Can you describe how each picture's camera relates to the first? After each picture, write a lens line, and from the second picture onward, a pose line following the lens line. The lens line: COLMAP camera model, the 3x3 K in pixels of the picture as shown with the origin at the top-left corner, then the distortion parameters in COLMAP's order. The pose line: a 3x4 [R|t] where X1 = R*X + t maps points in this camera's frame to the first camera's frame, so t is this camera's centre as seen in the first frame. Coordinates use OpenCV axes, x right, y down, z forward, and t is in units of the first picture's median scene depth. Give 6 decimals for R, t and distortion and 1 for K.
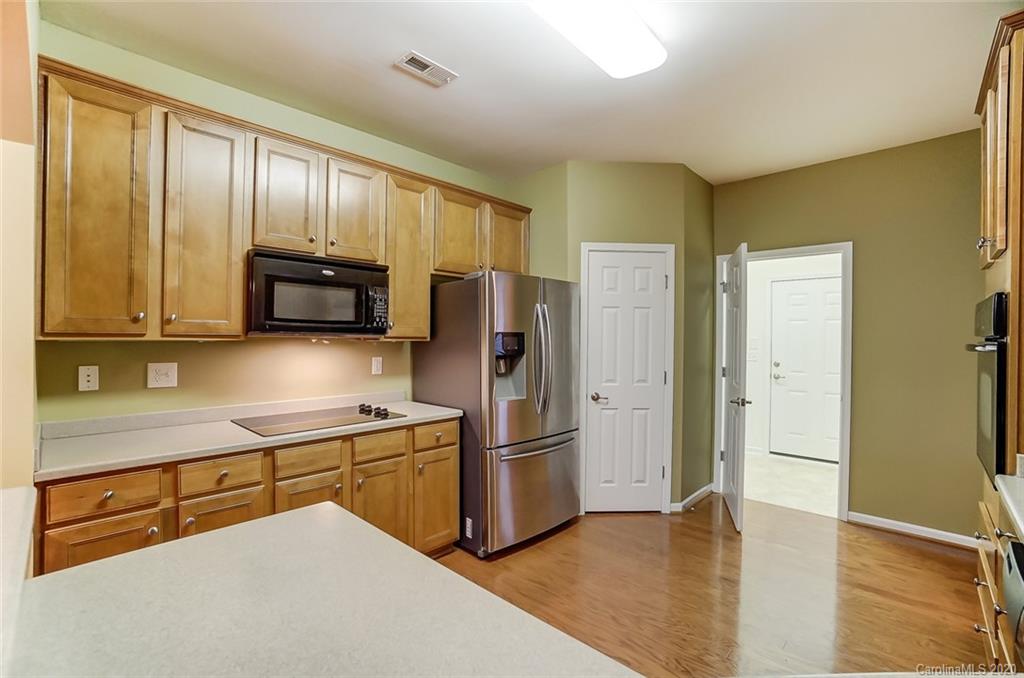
lens RADIAL K [[454.7, 0, 497.2], [0, 454.7, 336.5], [0, 0, 1]] dist [-0.058939, 0.019003]
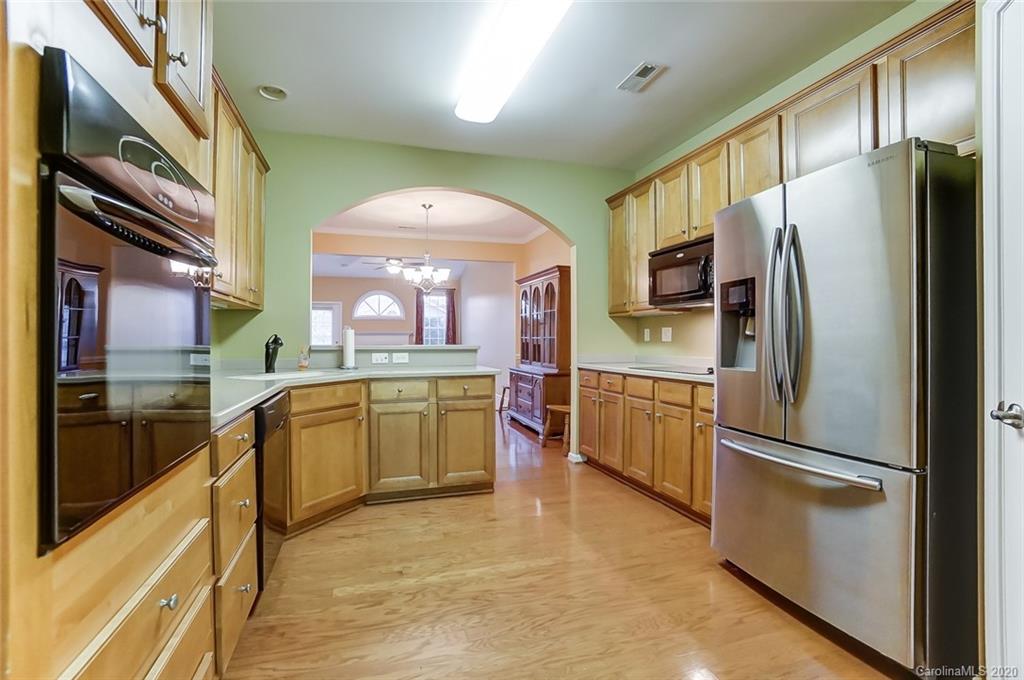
lens RADIAL K [[454.7, 0, 497.2], [0, 454.7, 337.5], [0, 0, 1]] dist [-0.058939, 0.019003]
pose [[-0.488356, -0.010440, -0.872582, 0.860555], [0.001875, 0.999914, -0.013013, 0.093722], [0.872643, -0.007991, -0.488294, 1.002673]]
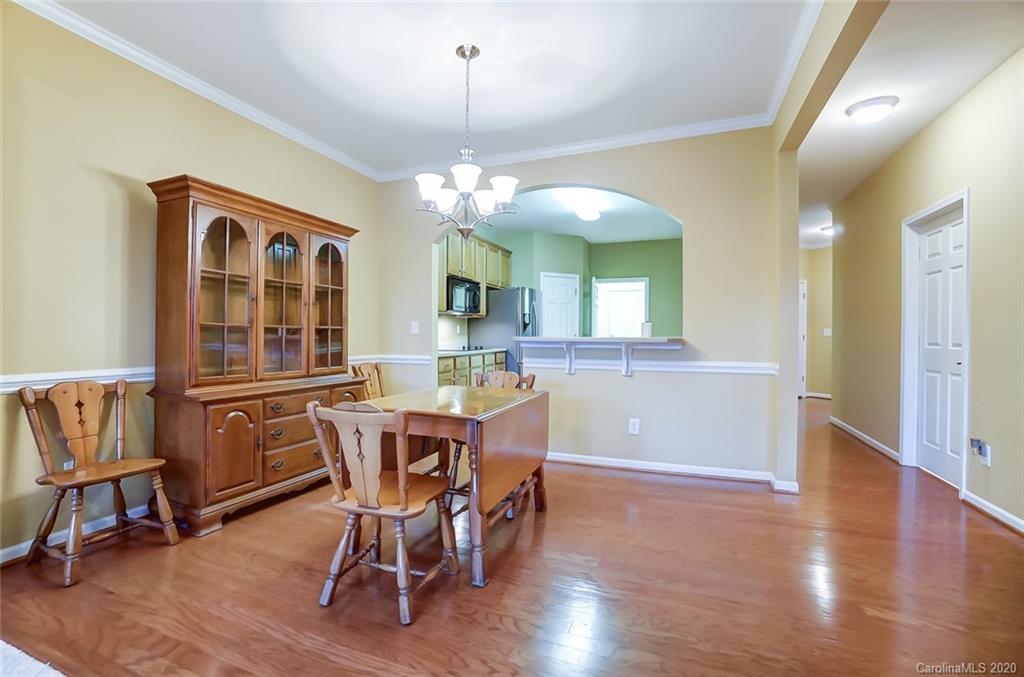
lens RADIAL K [[454.7, 0, 497.2], [0, 454.7, 336.0], [0, 0, 1]] dist [-0.058939, 0.019003]
pose [[0.927968, -0.003449, 0.372644, -0.949319], [-0.000135, 0.999954, 0.009591, 0.081901], [-0.372660, -0.008951, 0.927925, -1.051594]]
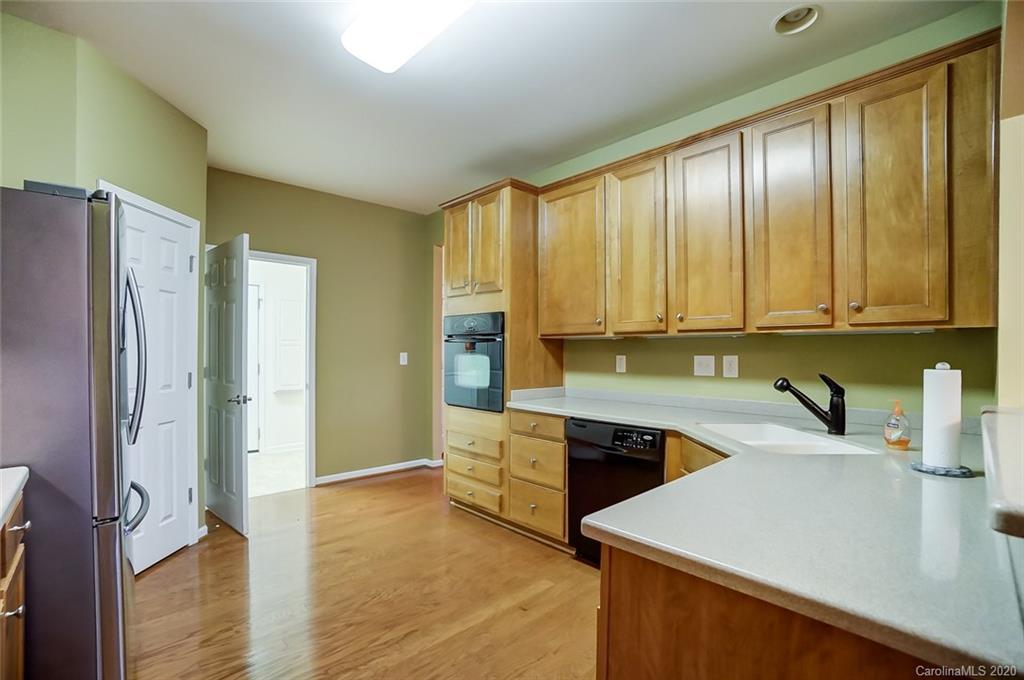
lens RADIAL K [[456.7, 0, 494.1], [0, 456.7, 350.1], [0, 0, 1]] dist [-0.058867, 0.021649]
pose [[0.063973, -0.003996, 0.997944, -0.500099], [-0.006265, 0.999971, 0.004405, 0.036164], [-0.997932, -0.006533, 0.063946, 0.487074]]
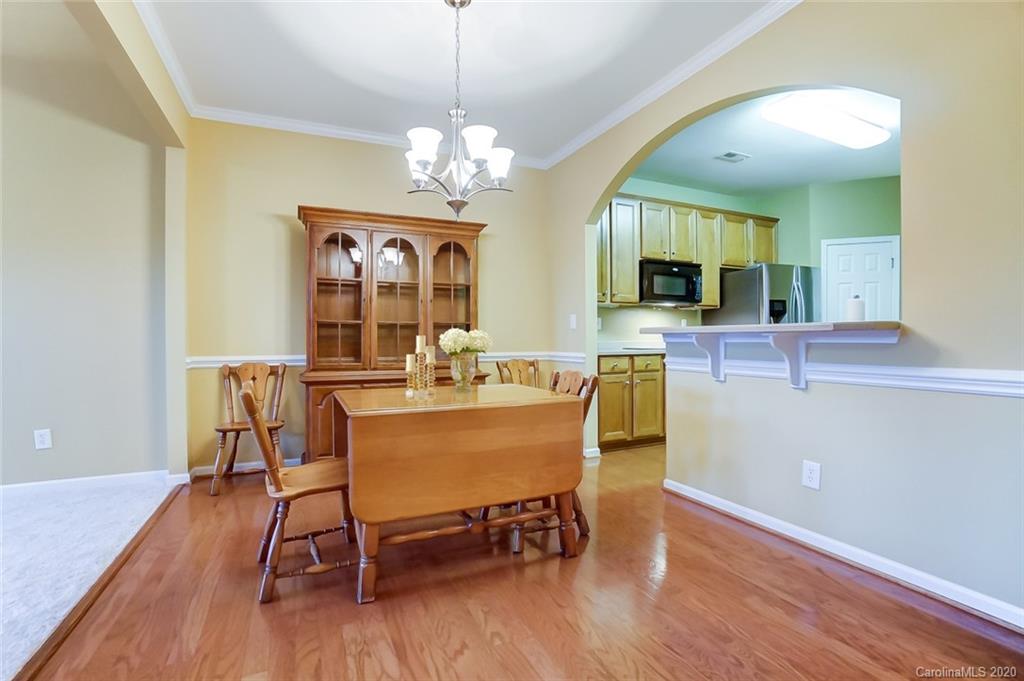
lens RADIAL K [[460.3, 0, 494.3], [0, 460.3, 343.4], [0, 0, 1]] dist [-0.076210, 0.031333]
pose [[0.926182, -0.007425, -0.377004, -0.310590], [0.013393, 0.999823, 0.013212, 0.113810], [0.376840, -0.017286, 0.926117, -0.897320]]
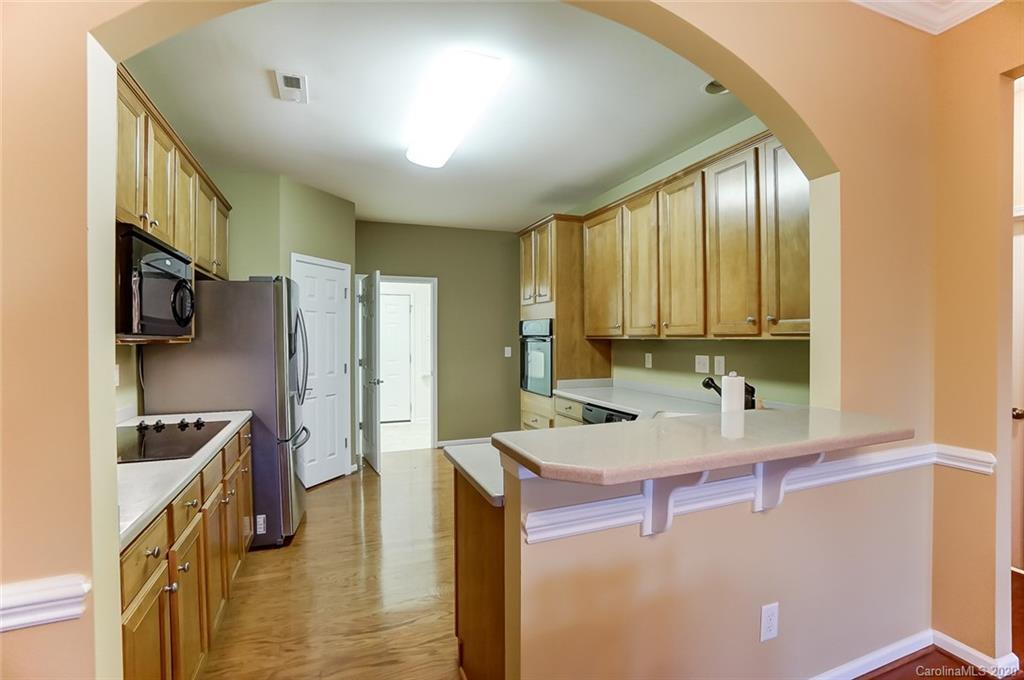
lens RADIAL K [[454.7, 0, 497.2], [0, 454.7, 337.5], [0, 0, 1]] dist [-0.058939, 0.019003]
pose [[0.428310, -0.009480, 0.903582, -0.738377], [0.003853, 0.999955, 0.008665, -0.007195], [-0.903624, -0.000230, 0.428327, 0.080853]]
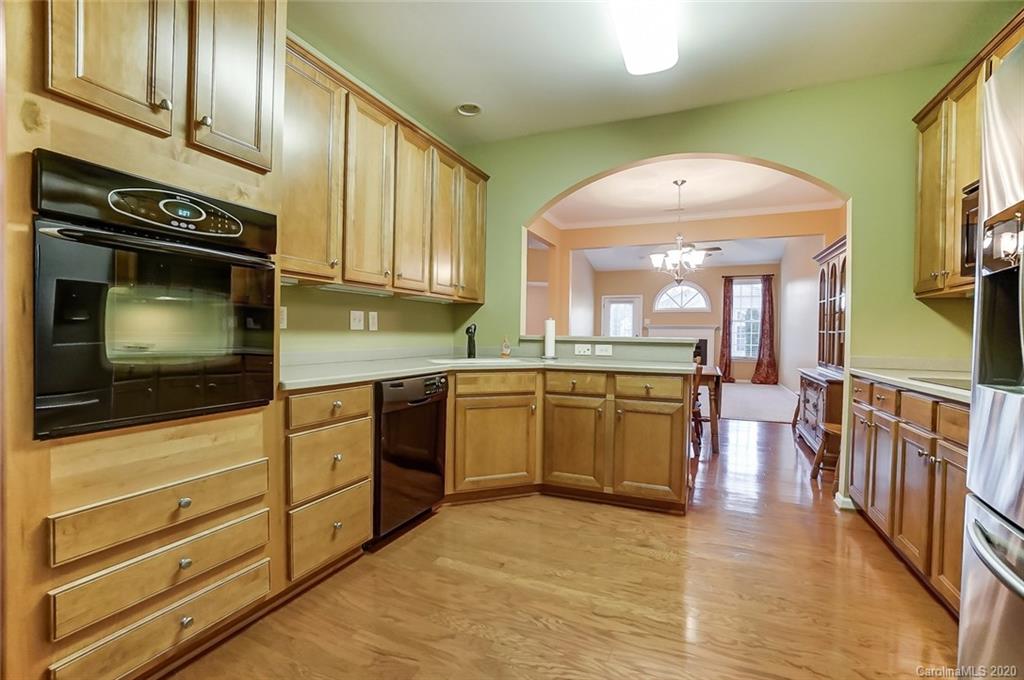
lens RADIAL K [[454.7, 0, 497.2], [0, 454.7, 337.5], [0, 0, 1]] dist [-0.058939, 0.019003]
pose [[-0.944275, -0.014959, -0.328818, 0.531371], [-0.017438, 0.999837, 0.004591, 0.100187], [0.328696, 0.010069, -0.944382, 1.188094]]
